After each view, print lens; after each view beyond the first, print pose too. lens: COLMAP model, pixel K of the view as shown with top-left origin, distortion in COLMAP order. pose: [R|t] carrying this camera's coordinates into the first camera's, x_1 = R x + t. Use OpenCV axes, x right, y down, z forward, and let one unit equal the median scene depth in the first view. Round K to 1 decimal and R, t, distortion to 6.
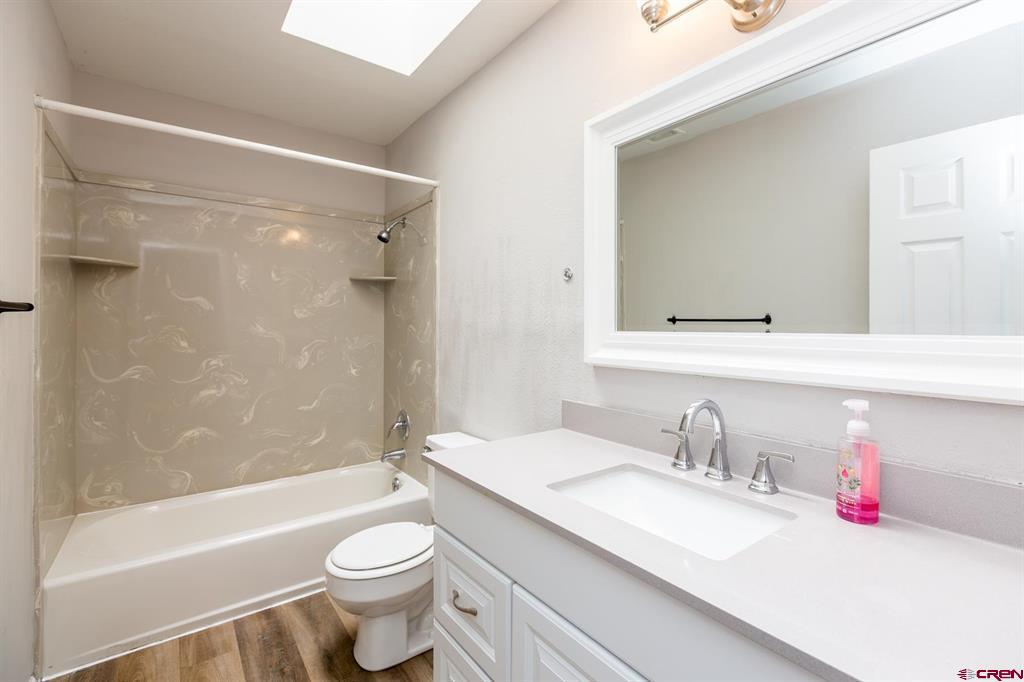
lens RADIAL K [[447.1, 0, 524.0], [0, 447.1, 329.0], [0, 0, 1]] dist [0.001368, 0.000088]
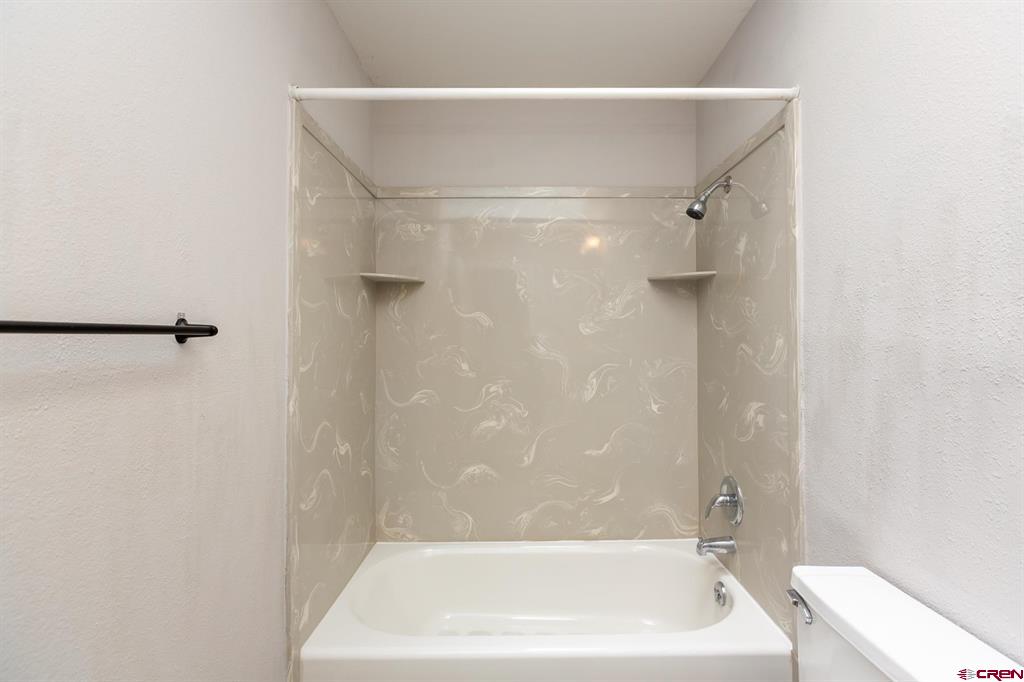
lens RADIAL K [[447.1, 0, 524.0], [0, 447.1, 329.0], [0, 0, 1]] dist [0.001368, 0.000088]
pose [[0.790842, -0.019209, -0.611719, -0.123224], [0.003150, 0.999622, -0.027317, -0.014356], [0.612013, 0.019676, 0.790603, 0.350812]]
